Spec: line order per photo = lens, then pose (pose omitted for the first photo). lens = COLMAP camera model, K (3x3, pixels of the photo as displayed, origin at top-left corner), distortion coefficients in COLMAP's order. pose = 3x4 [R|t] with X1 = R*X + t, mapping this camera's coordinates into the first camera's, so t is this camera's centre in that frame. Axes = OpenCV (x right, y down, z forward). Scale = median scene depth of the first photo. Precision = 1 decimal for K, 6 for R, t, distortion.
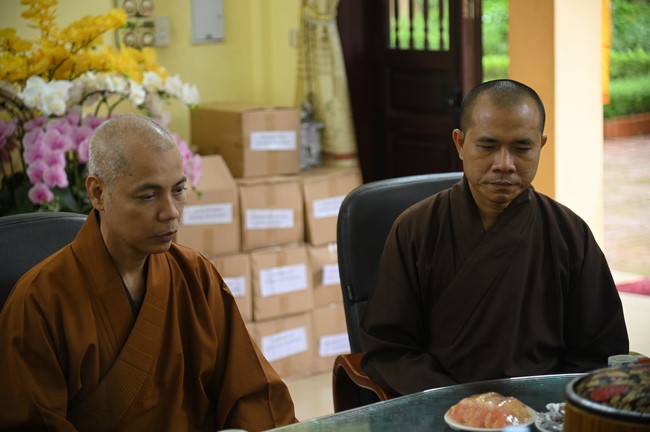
lens RADIAL K [[1604.1, 0, 326.4], [0, 1604.1, 216.4], [0, 0, 1]] dist [0.036322, 0.000000]
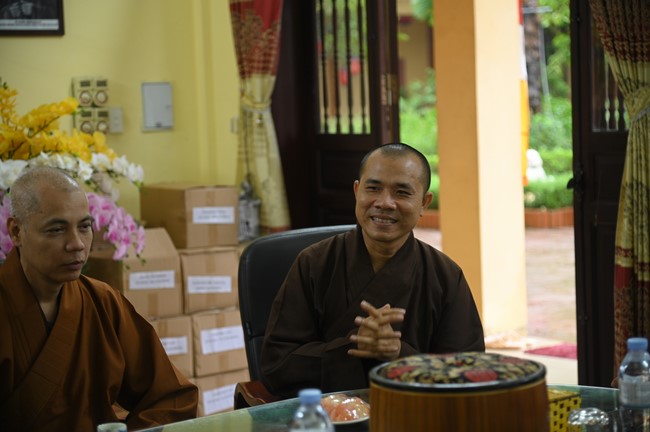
lens RADIAL K [[1538.1, 0, 324.0], [0, 1538.1, 215.9], [0, 0, 1]] dist [0.065617, 0.000000]
pose [[0.999949, -0.009690, 0.002934, 0.041417], [0.009861, 0.997812, -0.065373, 0.024508], [-0.002294, 0.065399, 0.997857, -0.070932]]
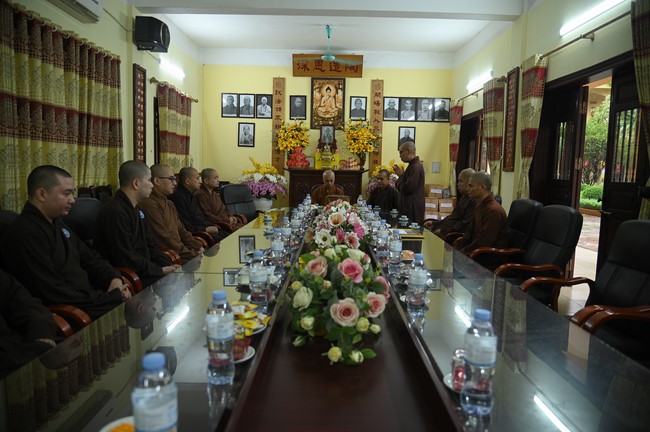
lens RADIAL K [[447.0, 0, 323.0], [0, 447.0, 216.5], [0, 0, 1]] dist [-0.008298, -0.000107]
pose [[0.774051, 0.115917, -0.622422, 0.596446], [-0.140222, 0.990070, 0.010005, 0.071176], [0.617401, 0.079533, 0.782618, -0.343584]]
